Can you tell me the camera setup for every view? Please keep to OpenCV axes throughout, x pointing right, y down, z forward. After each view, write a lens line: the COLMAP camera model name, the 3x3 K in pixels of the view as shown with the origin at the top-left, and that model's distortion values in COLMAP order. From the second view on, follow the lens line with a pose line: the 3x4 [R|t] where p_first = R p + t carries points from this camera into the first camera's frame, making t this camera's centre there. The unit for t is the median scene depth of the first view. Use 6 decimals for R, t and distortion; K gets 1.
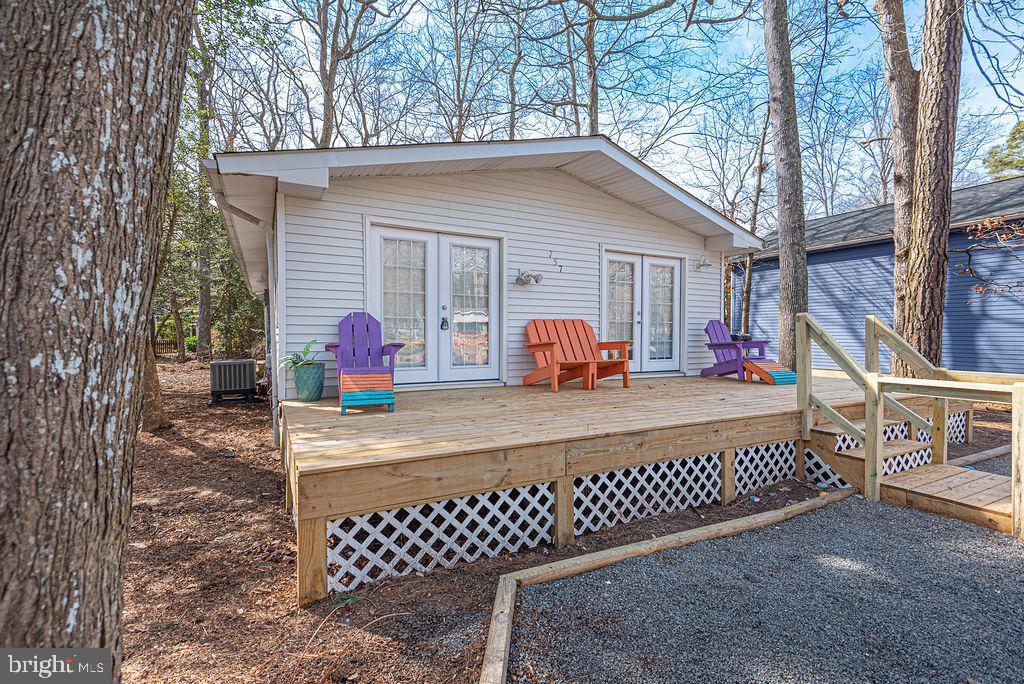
lens RADIAL K [[483.1, 0, 509.8], [0, 483.1, 342.1], [0, 0, 1]] dist [0.022394, -0.009694]
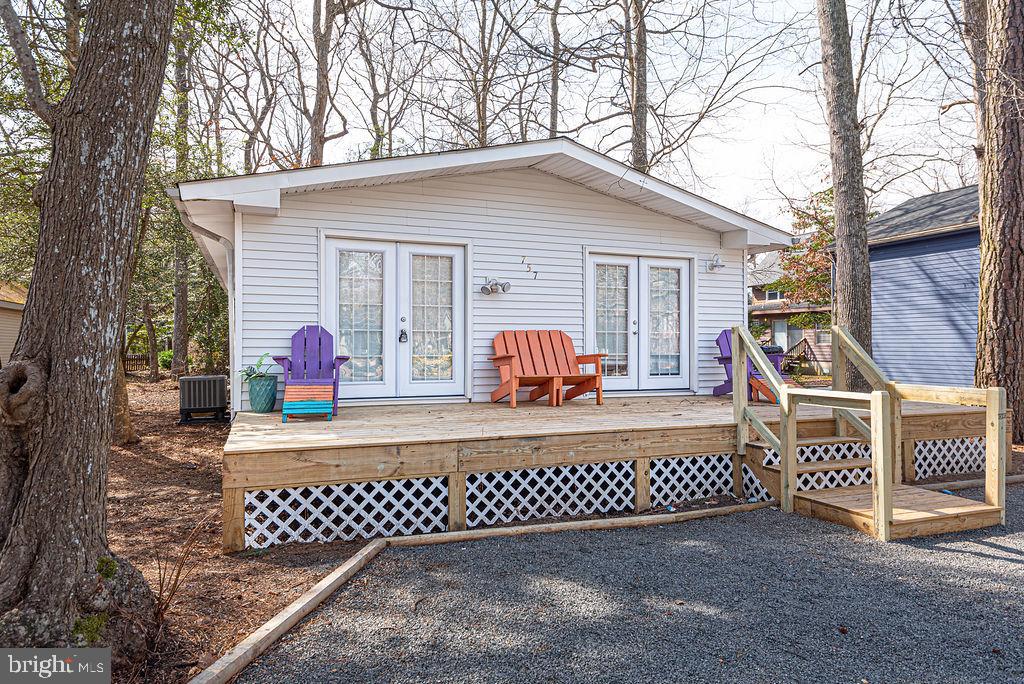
lens RADIAL K [[679.0, 0, 505.1], [0, 679.0, 341.1], [0, 0, 1]] dist [0.021039, 0.000885]
pose [[0.992568, -0.003746, -0.121631, 0.262614], [0.000812, 0.999708, -0.024166, 0.005468], [0.121686, 0.023888, 0.992281, -0.358644]]
